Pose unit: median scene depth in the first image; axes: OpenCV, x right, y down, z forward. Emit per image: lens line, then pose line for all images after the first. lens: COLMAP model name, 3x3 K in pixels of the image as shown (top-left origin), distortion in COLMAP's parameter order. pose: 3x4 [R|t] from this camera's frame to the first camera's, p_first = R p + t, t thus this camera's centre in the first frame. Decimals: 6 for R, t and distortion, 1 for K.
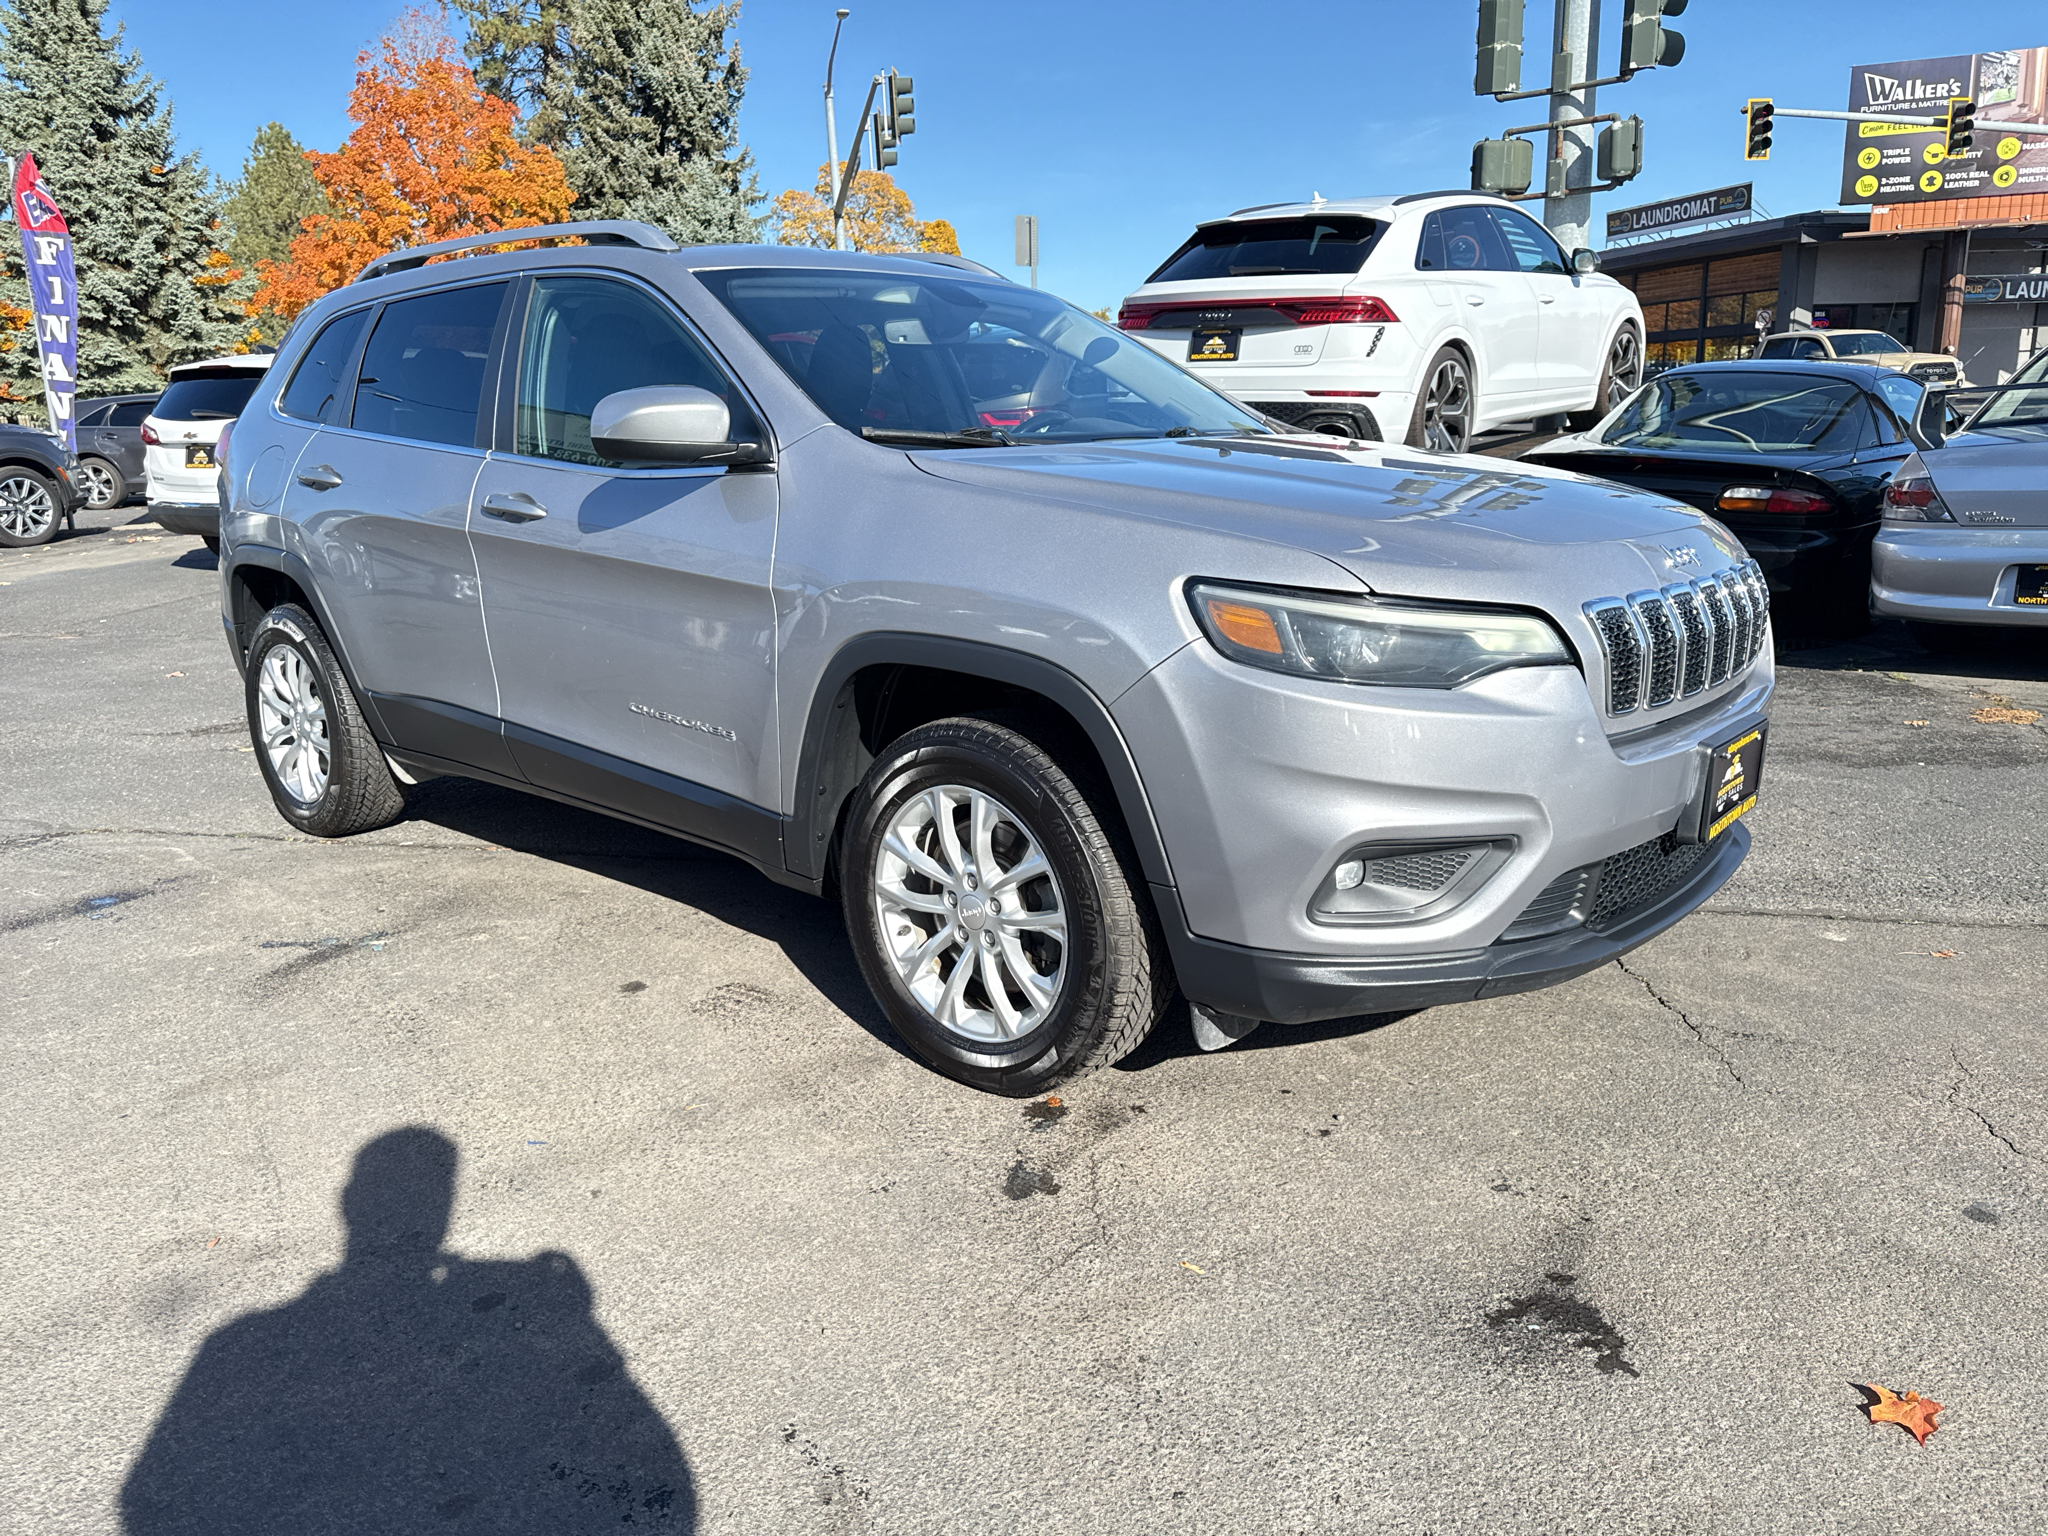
lens RADIAL K [[1449.1, 0, 1023.2], [0, 1449.1, 783.5], [0, 0, 1]] dist [0.021357, -0.022896]
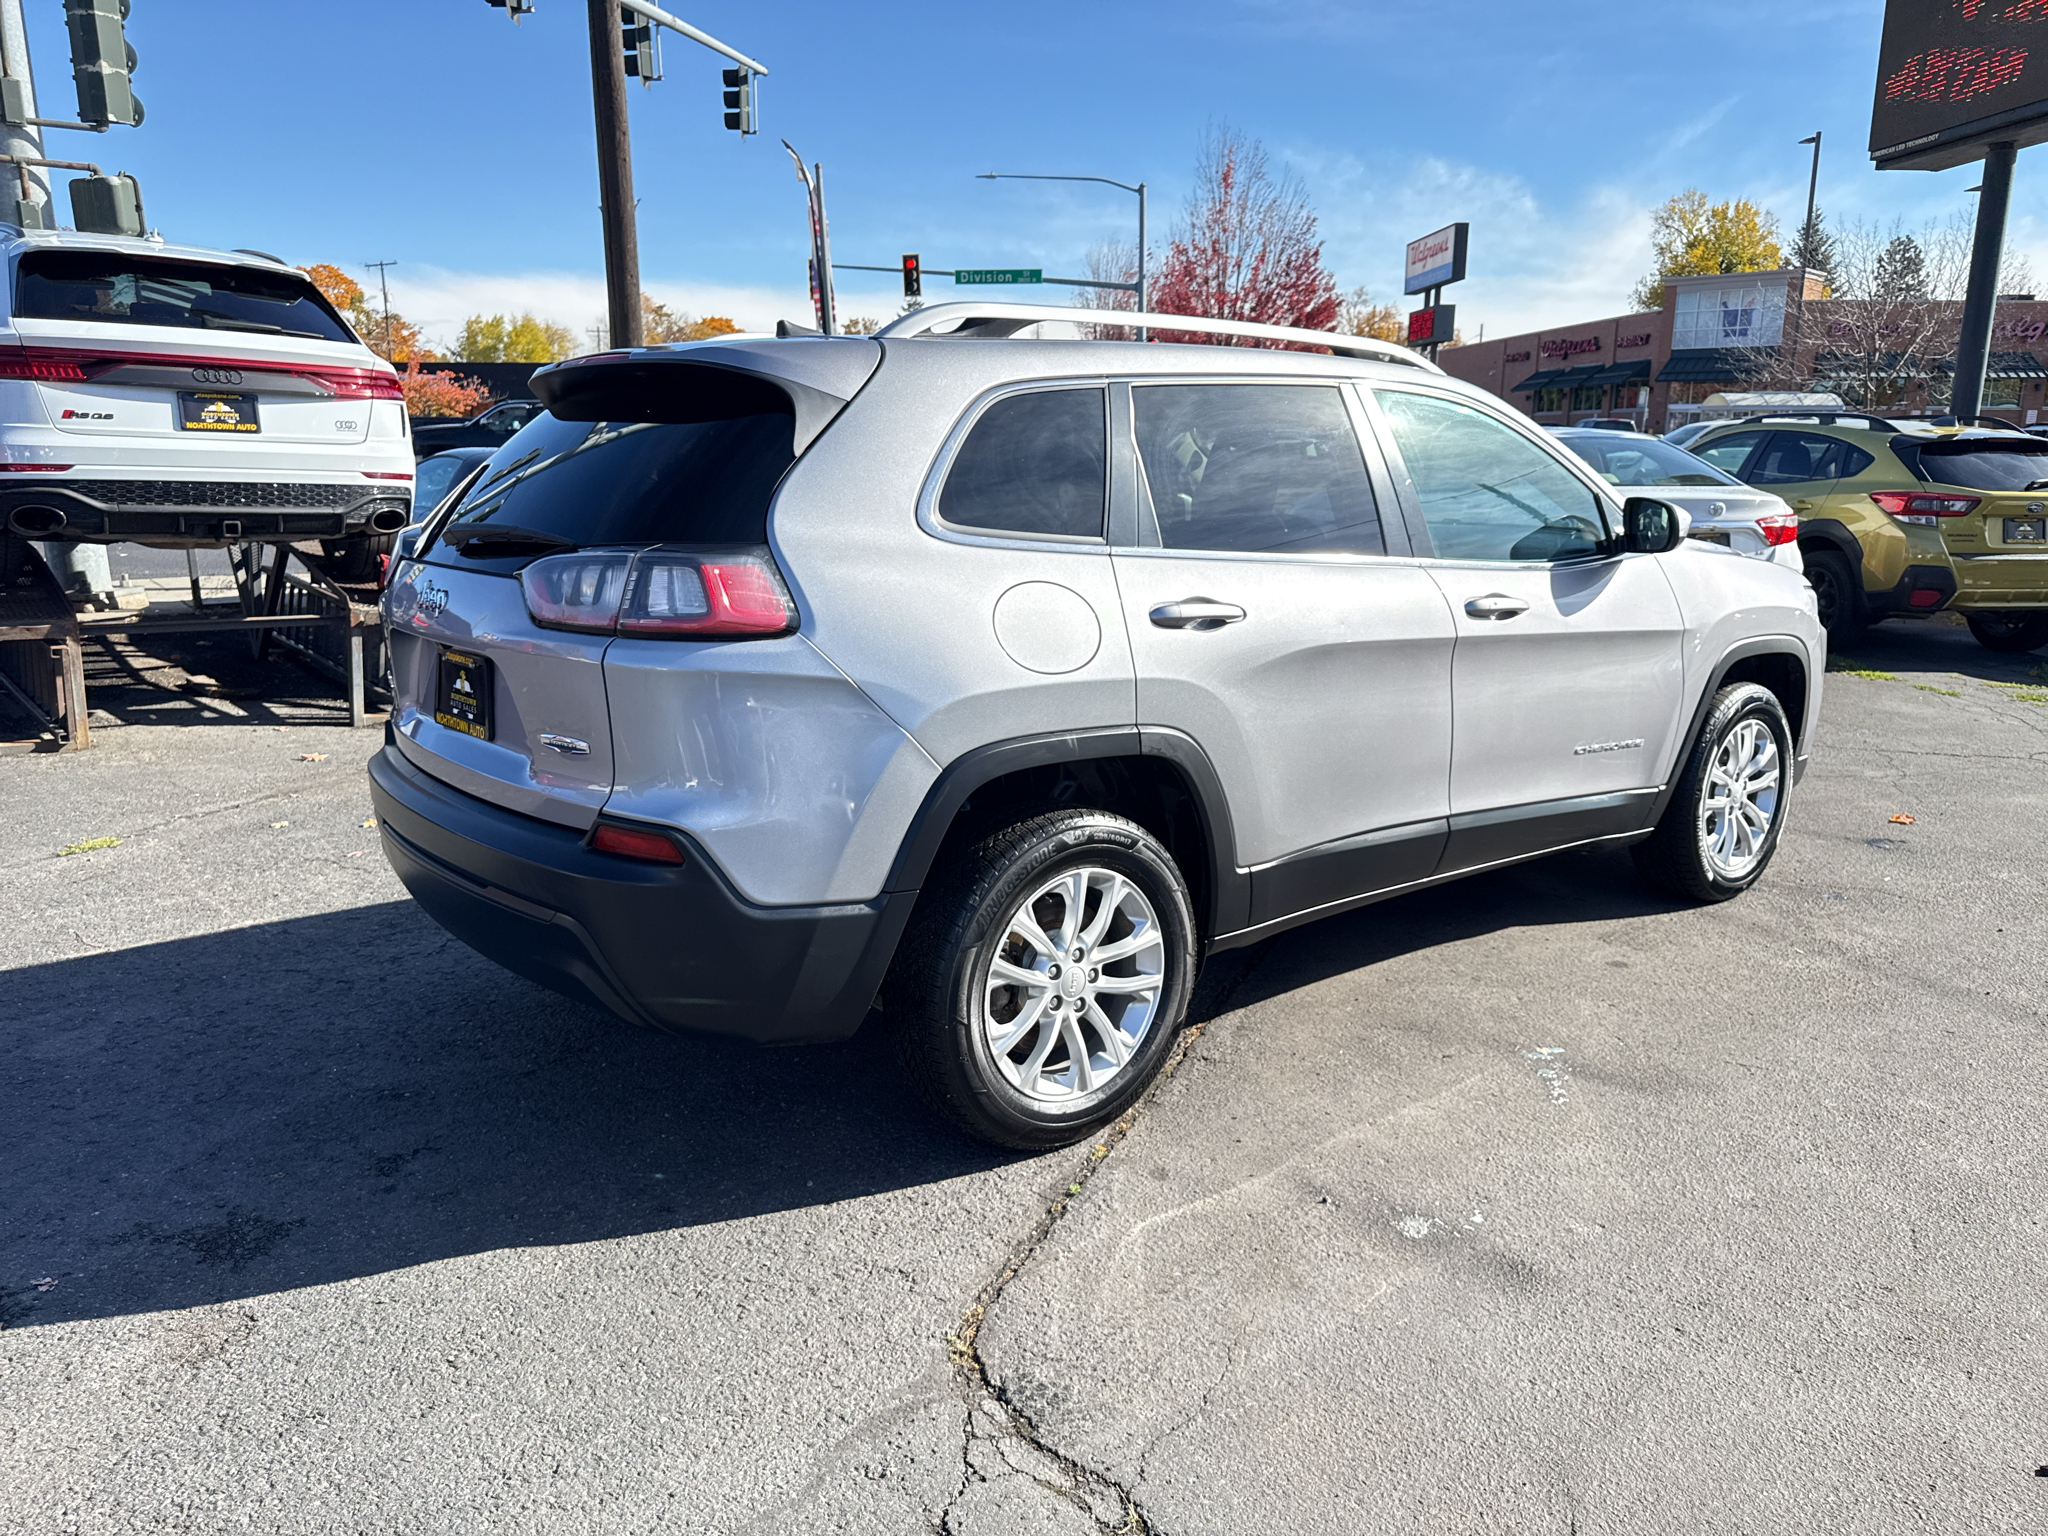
lens RADIAL K [[1449.1, 0, 1022.8], [0, 1449.1, 782.0], [0, 0, 1]] dist [0.021357, -0.022896]
pose [[0.180834, -0.193872, 0.964216, -0.099332], [0.236638, 0.960155, 0.148675, -0.020762], [-0.954621, 0.201285, 0.219506, 0.075556]]
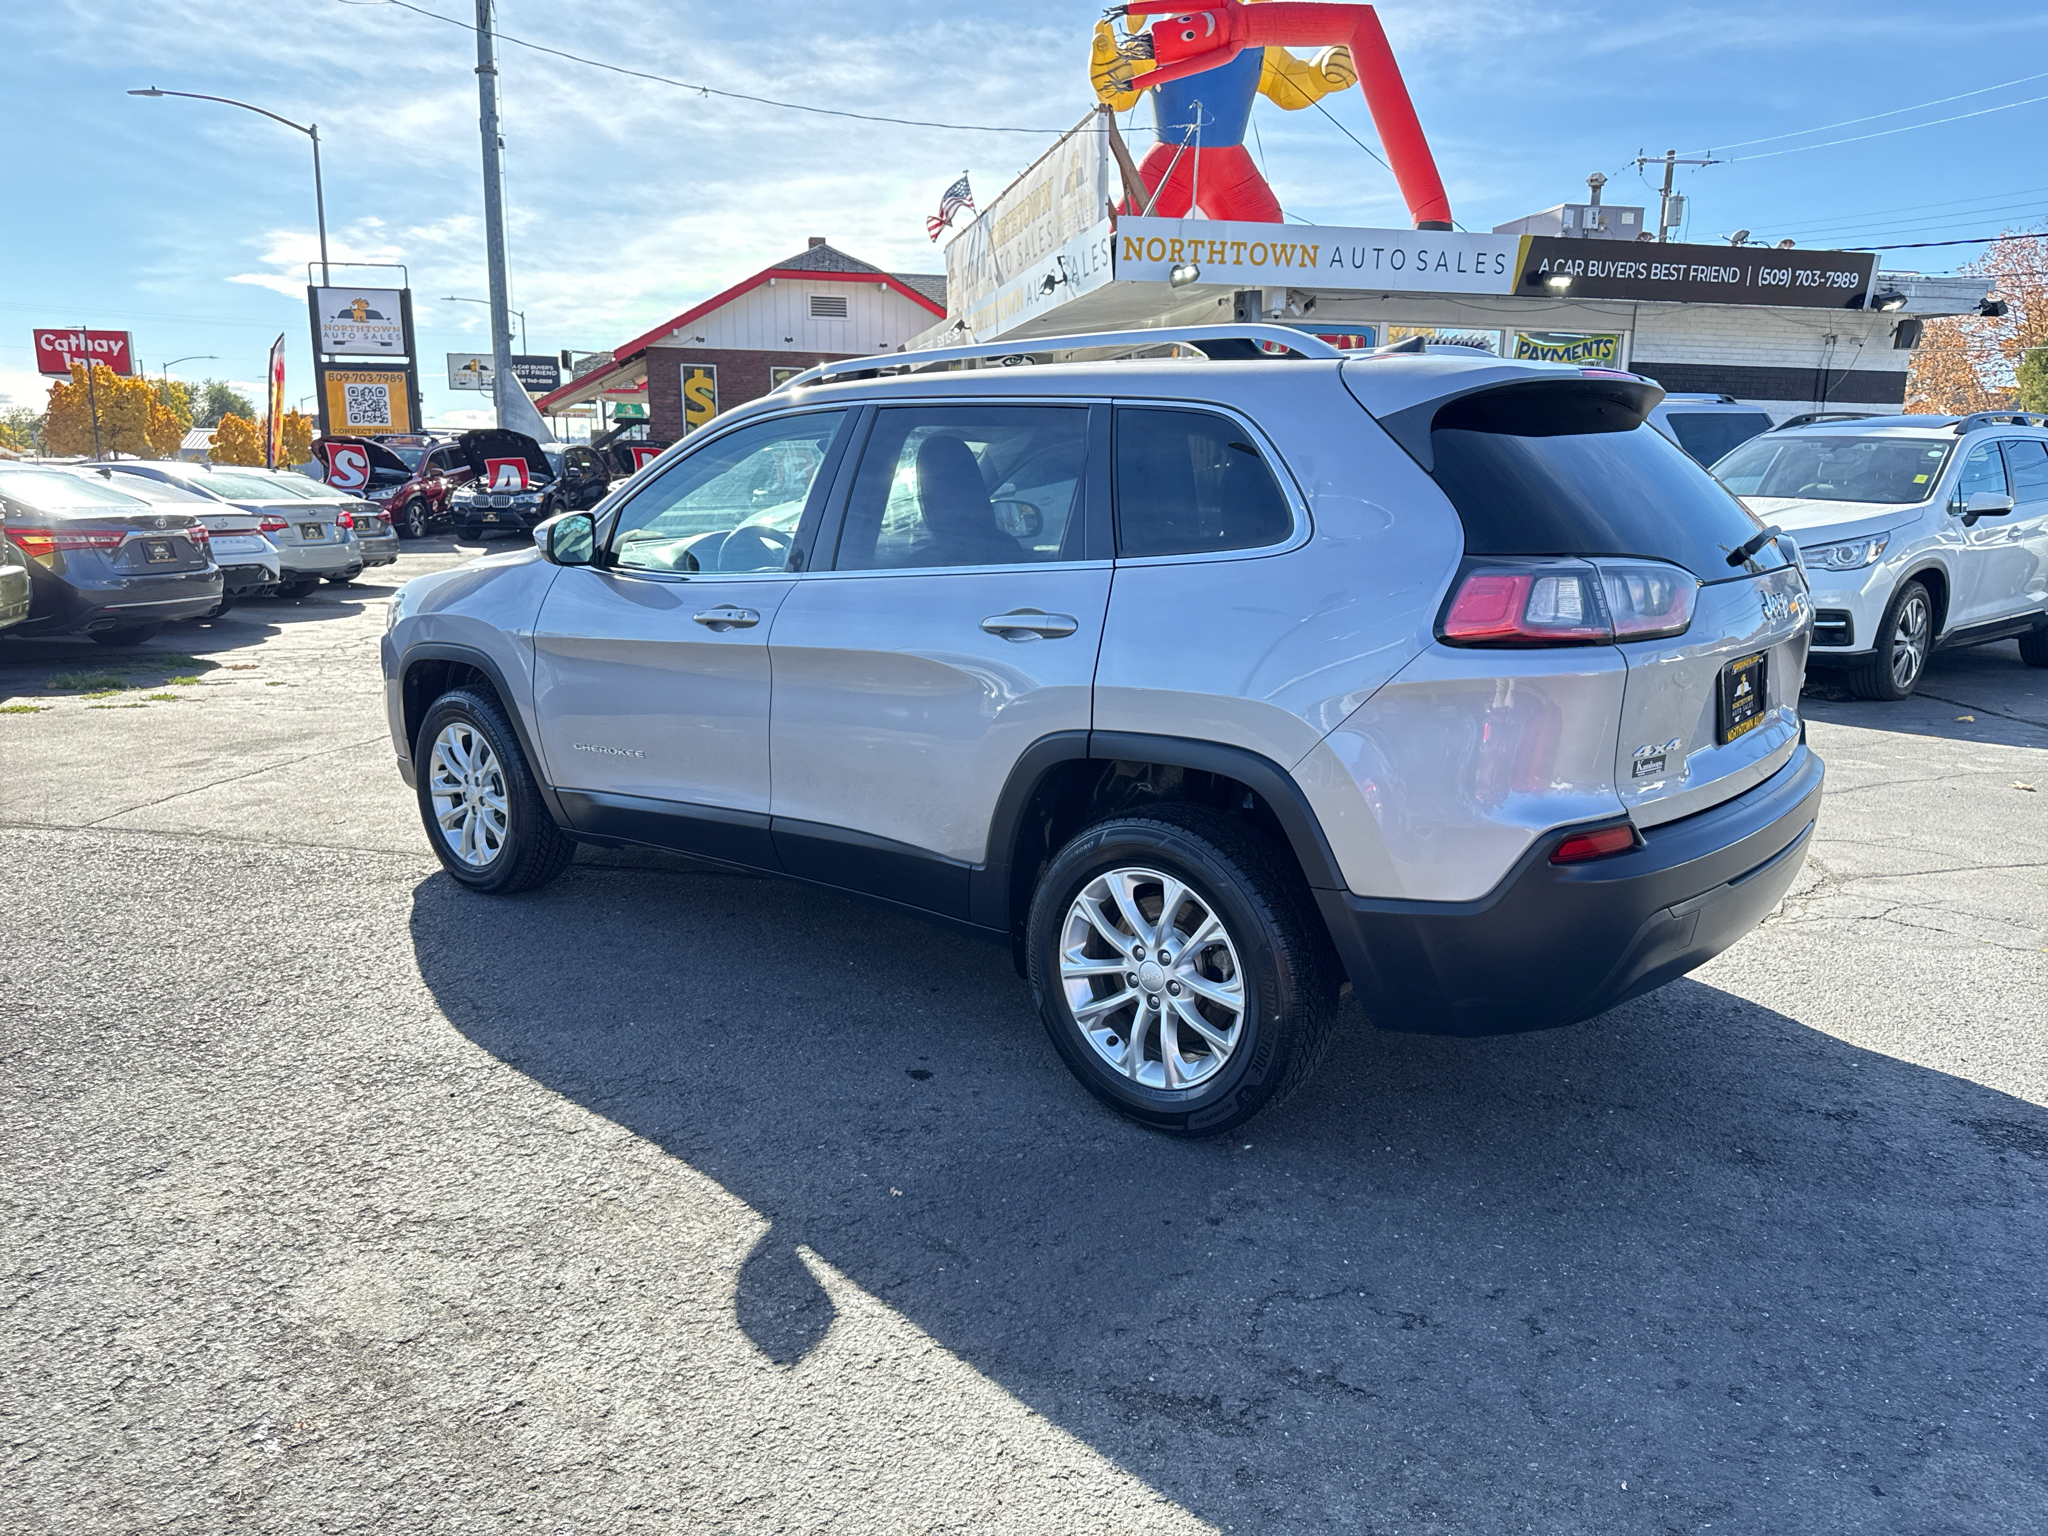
lens RADIAL K [[1449.1, 0, 1031.3], [0, 1449.1, 762.7], [0, 0, 1]] dist [0.021357, -0.022896]
pose [[-0.999610, 0.027334, -0.005653, -0.014779], [0.022121, 0.899290, 0.436793, -0.045910], [0.017023, 0.436498, -0.899544, 0.166014]]
